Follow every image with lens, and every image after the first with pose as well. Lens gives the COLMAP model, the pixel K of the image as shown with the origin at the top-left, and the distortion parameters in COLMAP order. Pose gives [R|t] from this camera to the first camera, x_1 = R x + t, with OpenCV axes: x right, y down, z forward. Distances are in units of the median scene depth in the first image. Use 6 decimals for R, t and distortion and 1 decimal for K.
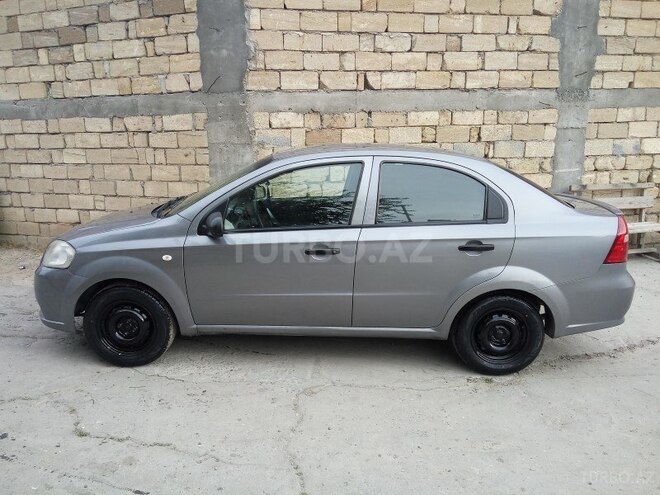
lens RADIAL K [[522.8, 0, 329.0], [0, 522.8, 254.6], [0, 0, 1]] dist [0.064174, -0.072848]
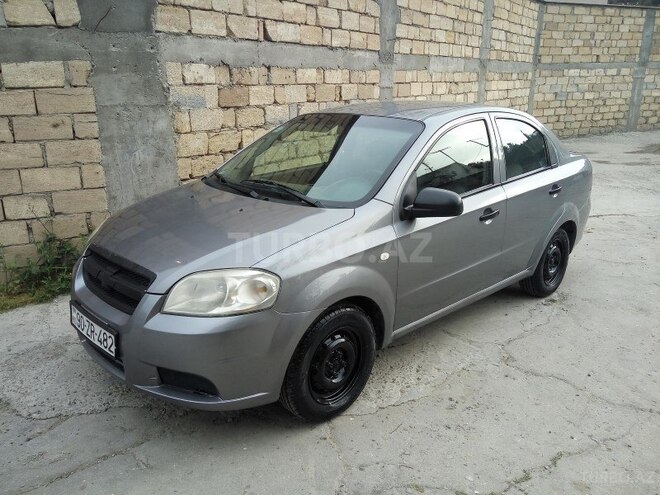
lens RADIAL K [[522.8, 0, 330.6], [0, 522.8, 248.1], [0, 0, 1]] dist [0.064174, -0.072848]
pose [[0.707478, -0.203314, 0.676859, -0.520505], [0.164385, 0.978799, 0.122190, -0.065590], [-0.687352, 0.024819, 0.725901, 0.297975]]
